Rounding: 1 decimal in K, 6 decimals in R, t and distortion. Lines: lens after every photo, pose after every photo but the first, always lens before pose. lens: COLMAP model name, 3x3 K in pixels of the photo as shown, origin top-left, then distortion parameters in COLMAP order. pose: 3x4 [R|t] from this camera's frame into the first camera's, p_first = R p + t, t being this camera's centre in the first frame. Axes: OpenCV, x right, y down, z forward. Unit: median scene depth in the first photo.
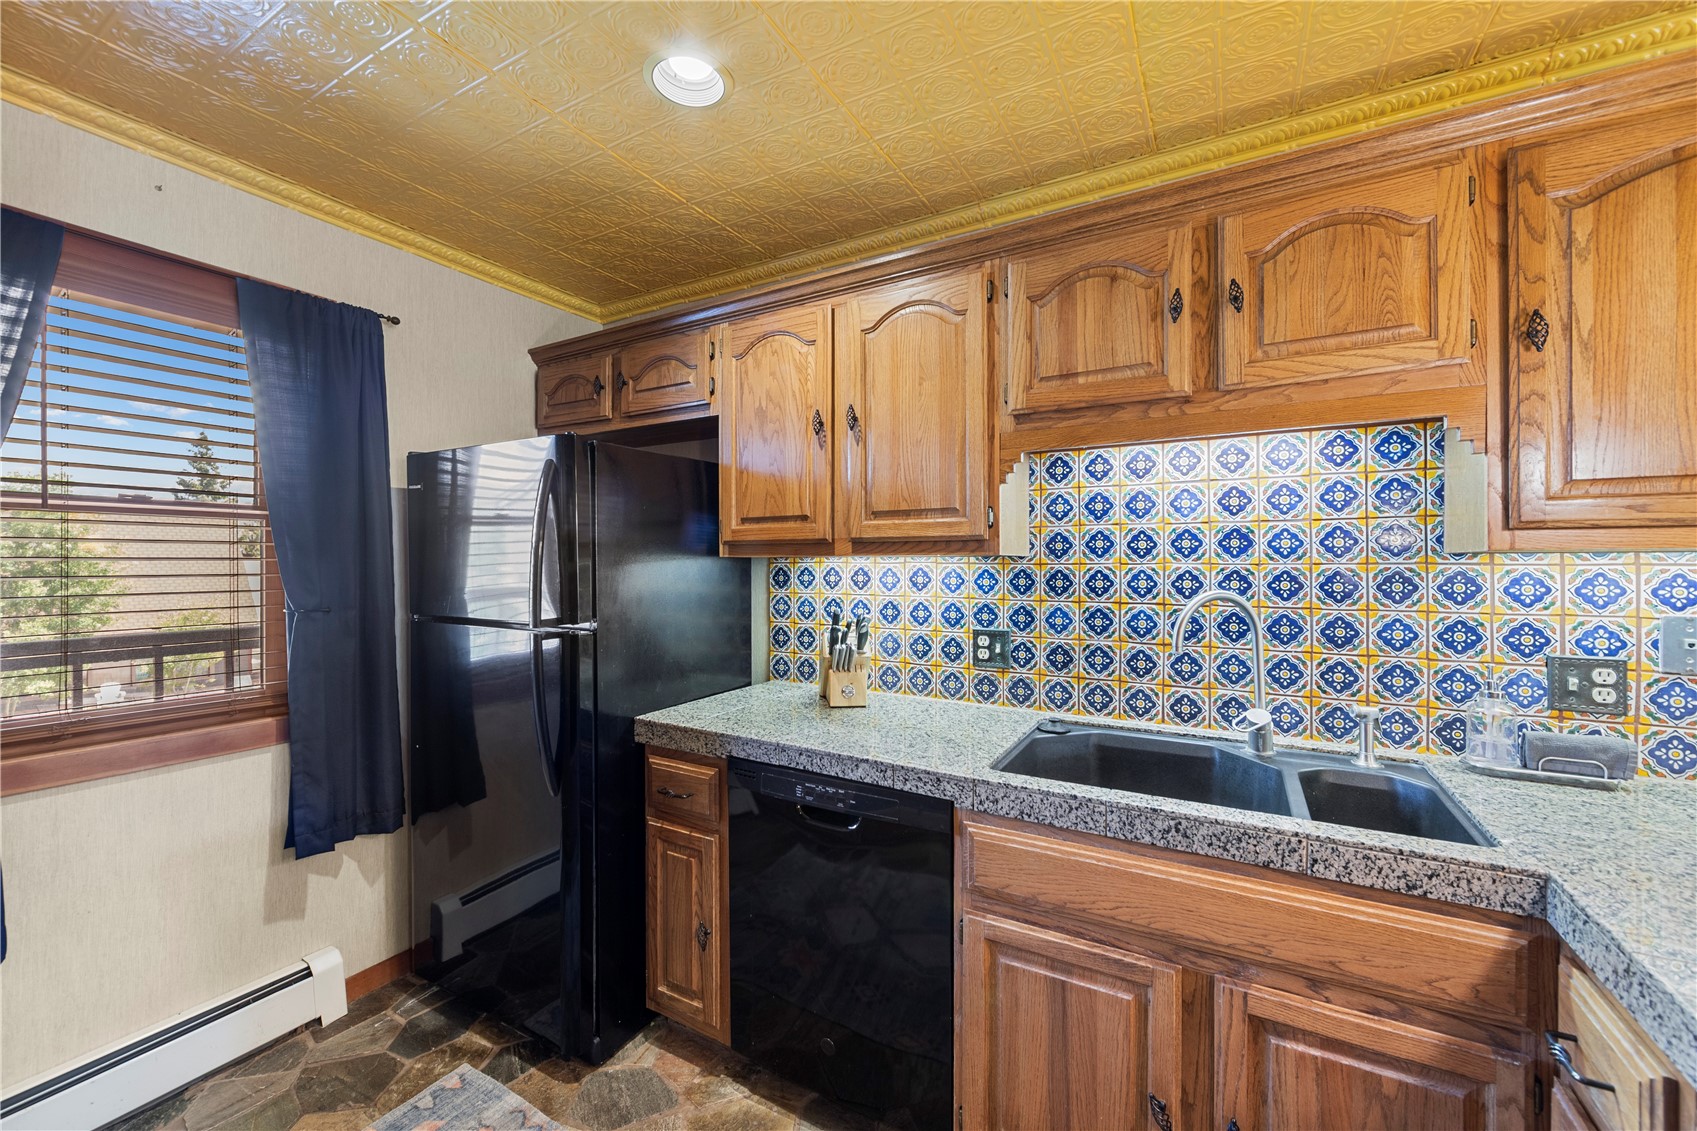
lens RADIAL K [[667.4, 0, 850.1], [0, 667.4, 560.5], [0, 0, 1]] dist [-0.001959, -0.000245]
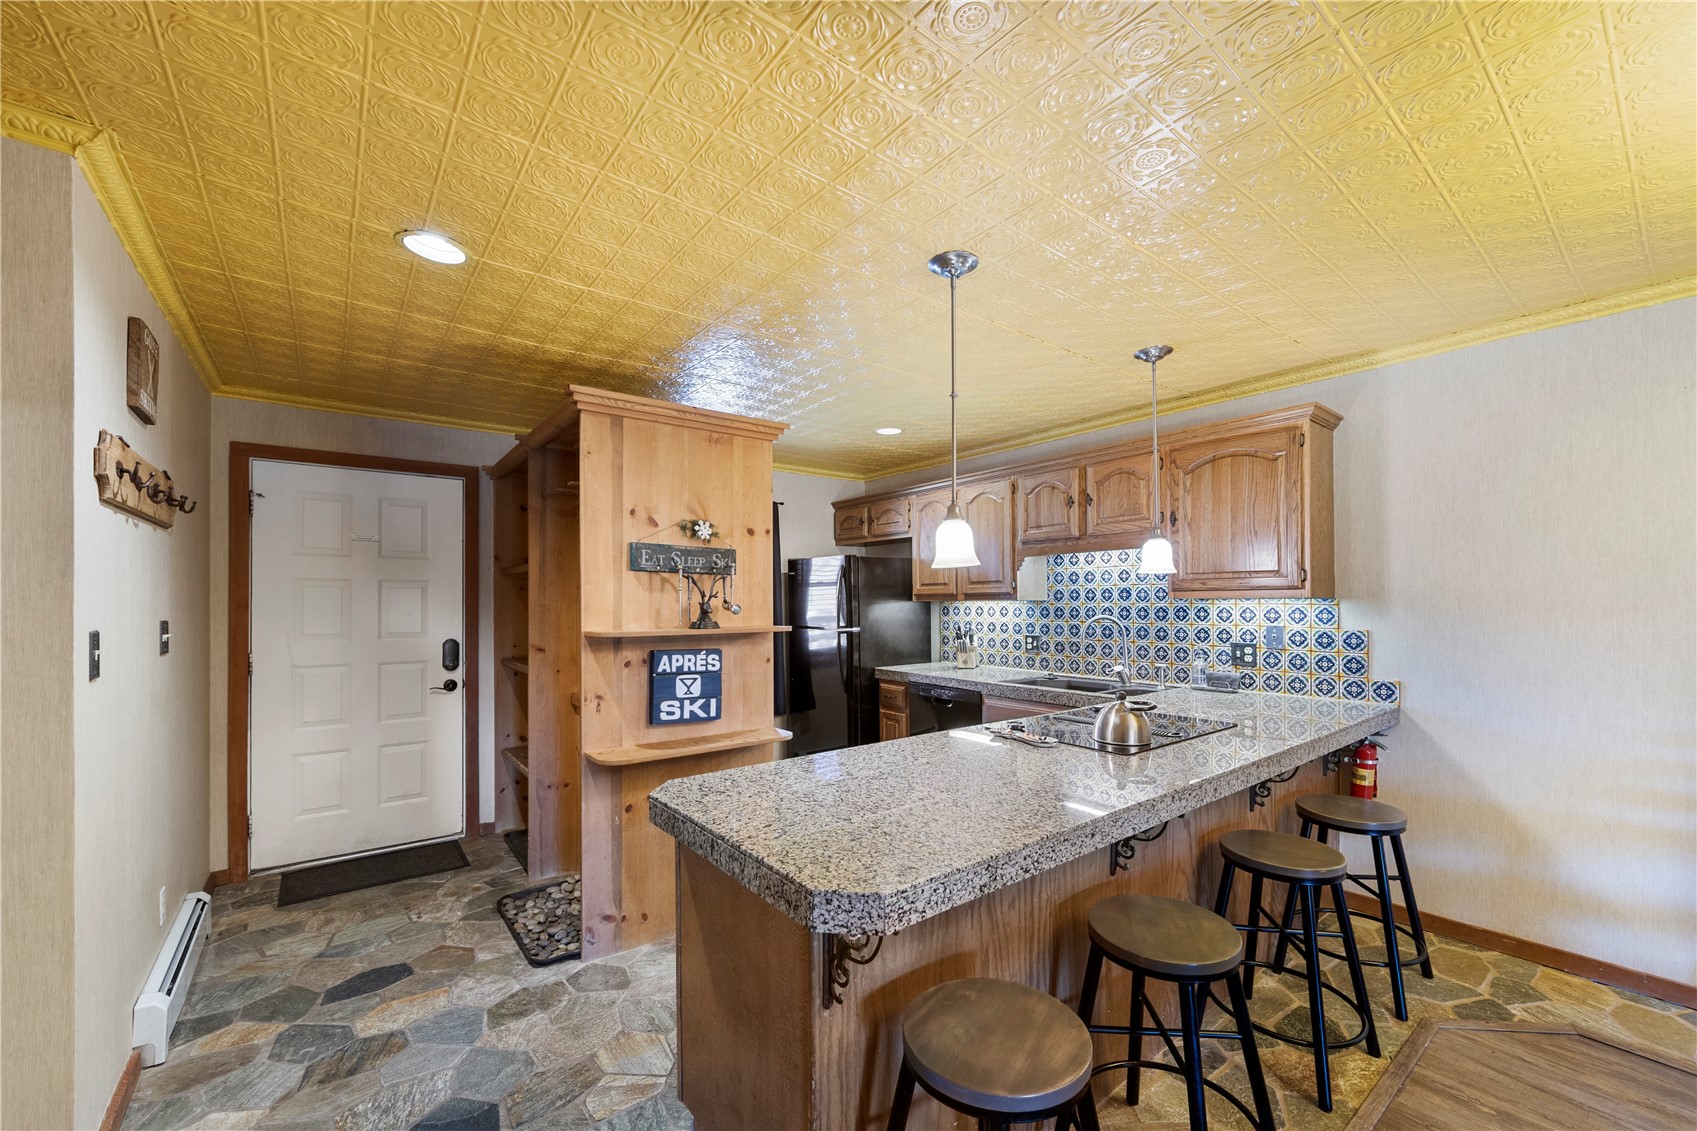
lens RADIAL K [[677.4, 0, 853.1], [0, 677.4, 600.5], [0, 0, 1]] dist [-0.003157, -0.000401]
pose [[0.924099, -0.005255, -0.382118, 0.573157], [0.005359, 0.999985, -0.000790, -0.009047], [0.382117, -0.001318, 0.924113, -1.371719]]
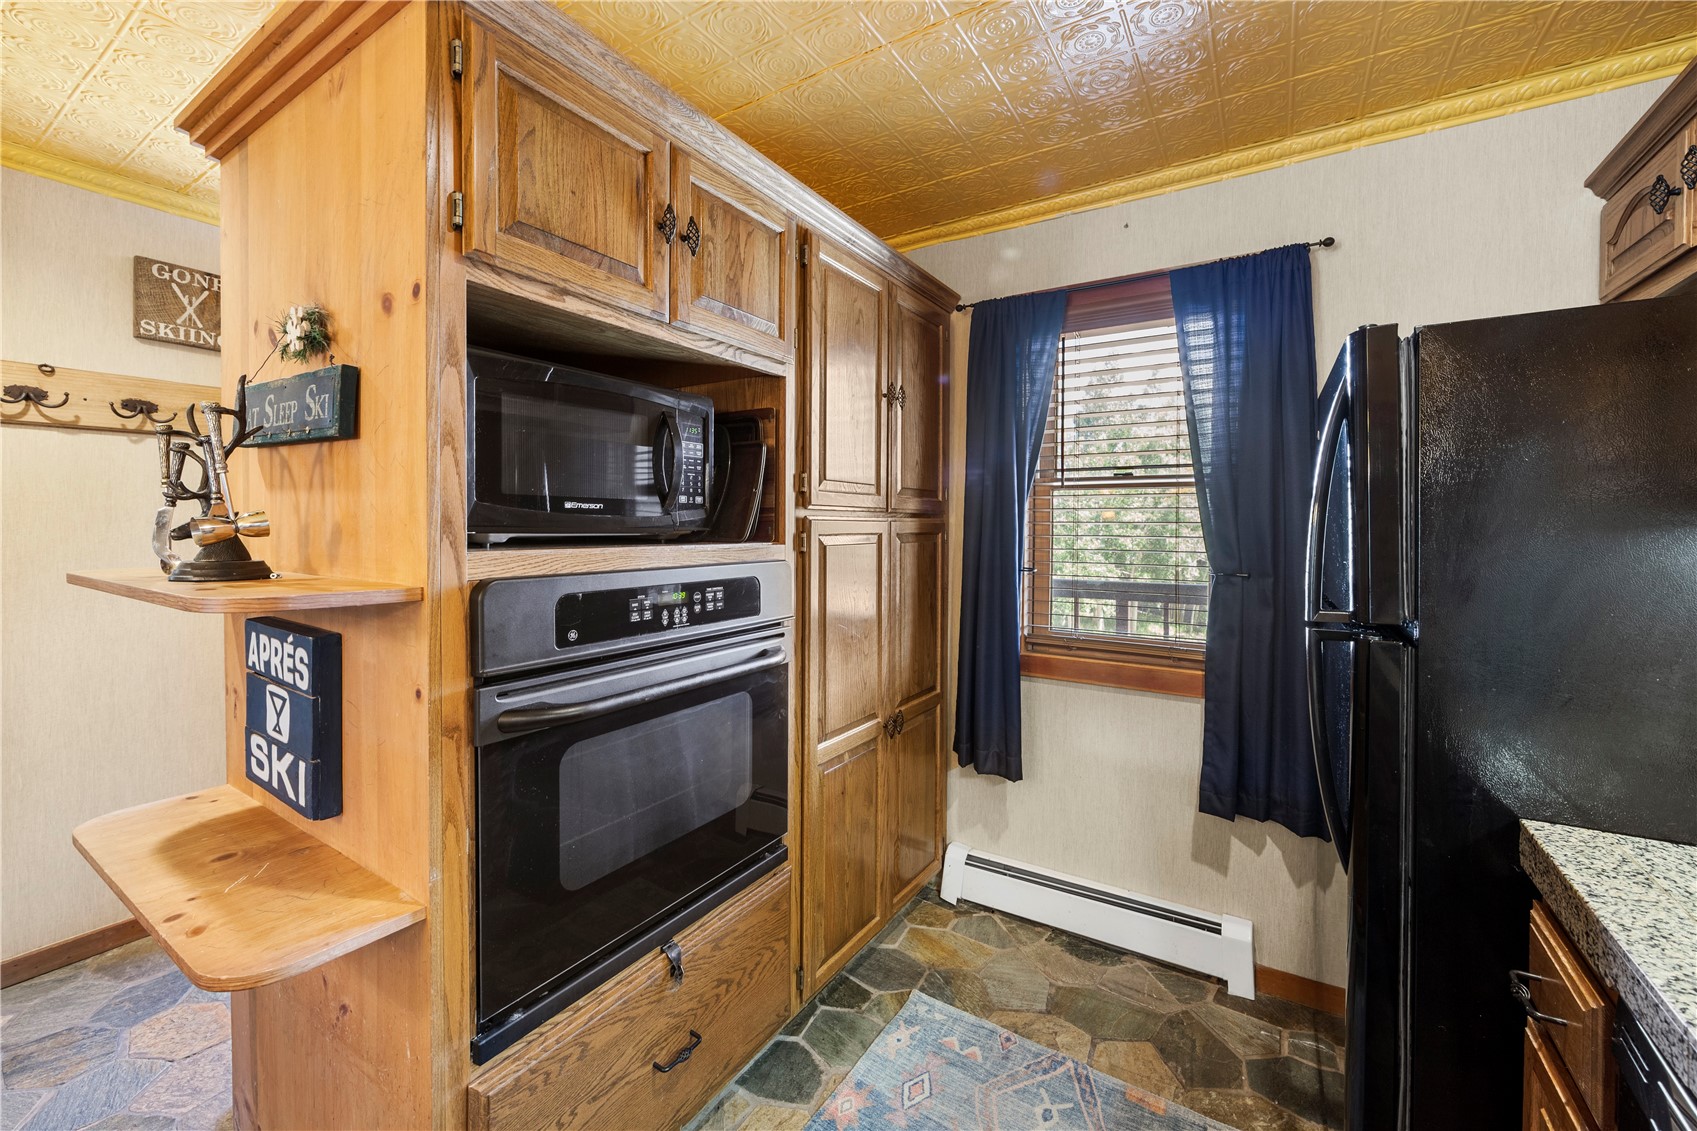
lens RADIAL K [[681.0, 0, 847.1], [0, 681.0, 534.0], [0, 0, 1]] dist [-0.001535, -0.000109]
pose [[-0.048671, 0.016372, -0.998681, 0.257898], [-0.002177, 0.999862, 0.016498, -0.001409], [0.998813, 0.002977, -0.048628, 0.511574]]
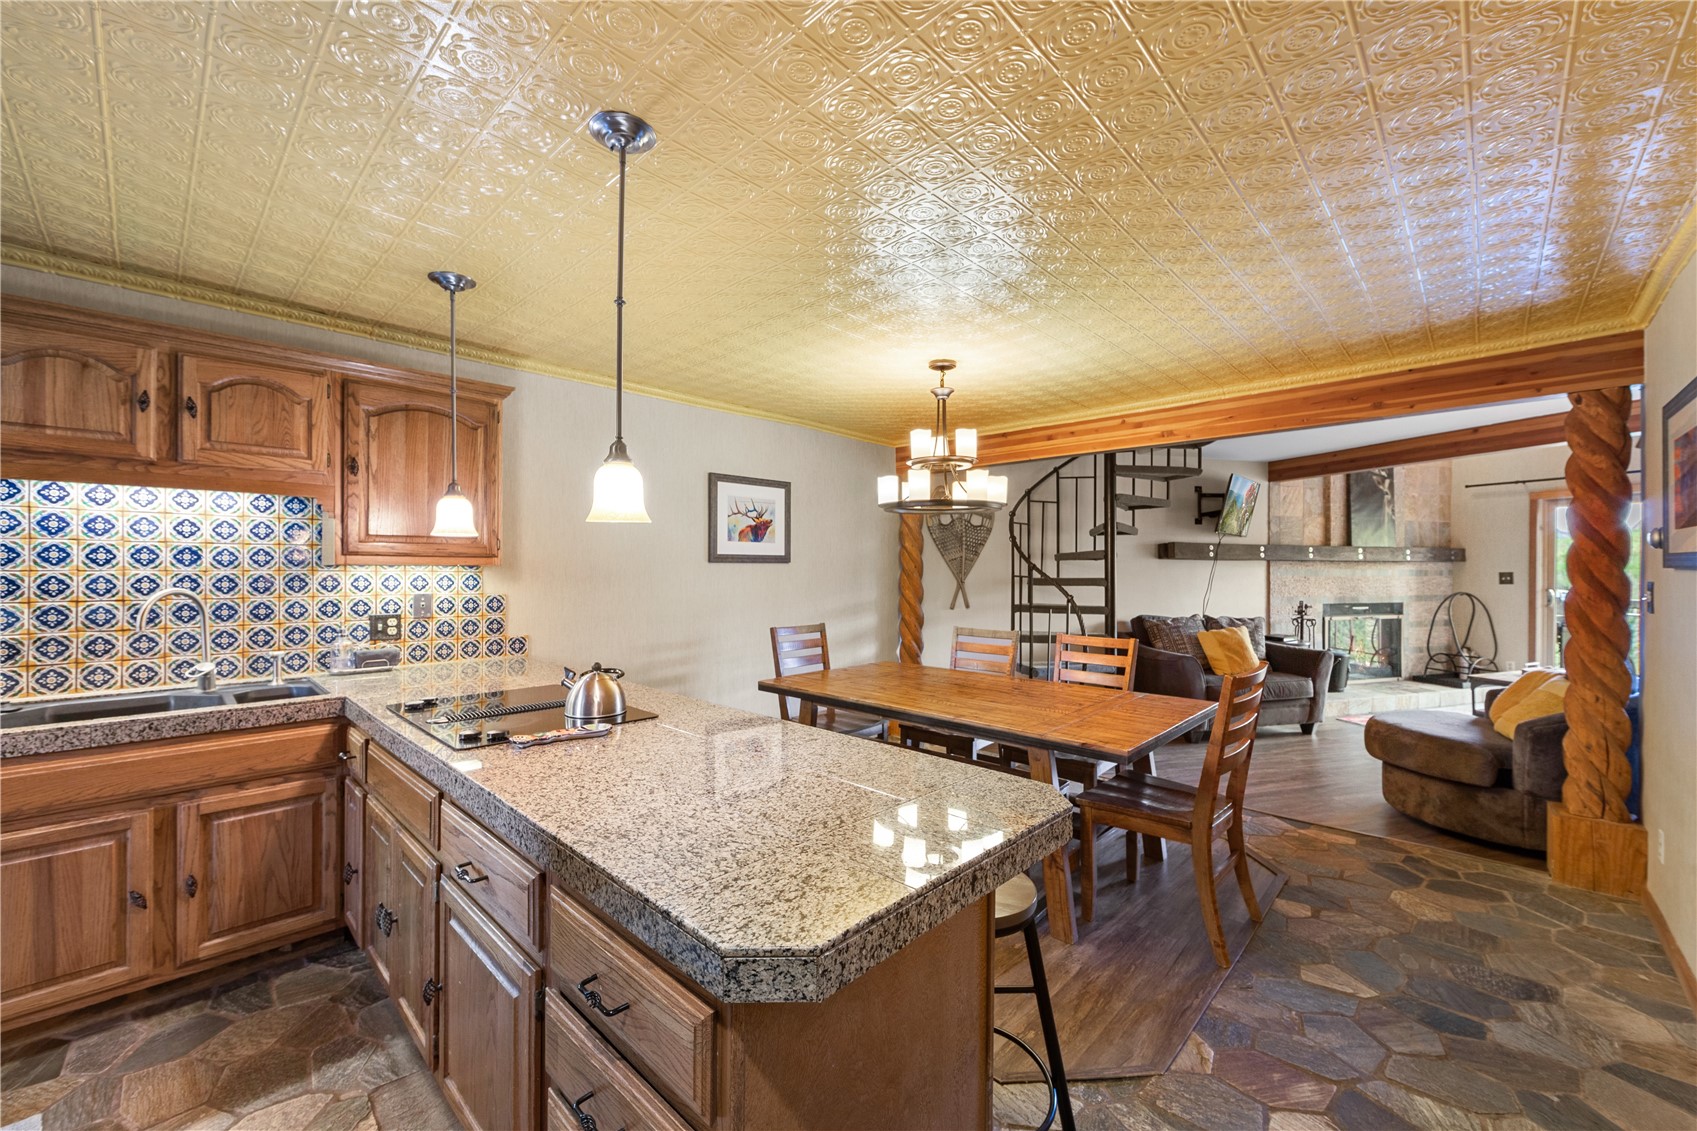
lens RADIAL K [[667.2, 0, 849.0], [0, 667.2, 568.2], [0, 0, 1]] dist [-0.002619, -0.000519]
pose [[0.242133, 0.002387, 0.970240, -0.480173], [-0.005718, 0.999983, -0.001033, -0.007346], [-0.970226, -0.005298, 0.242142, -0.753736]]
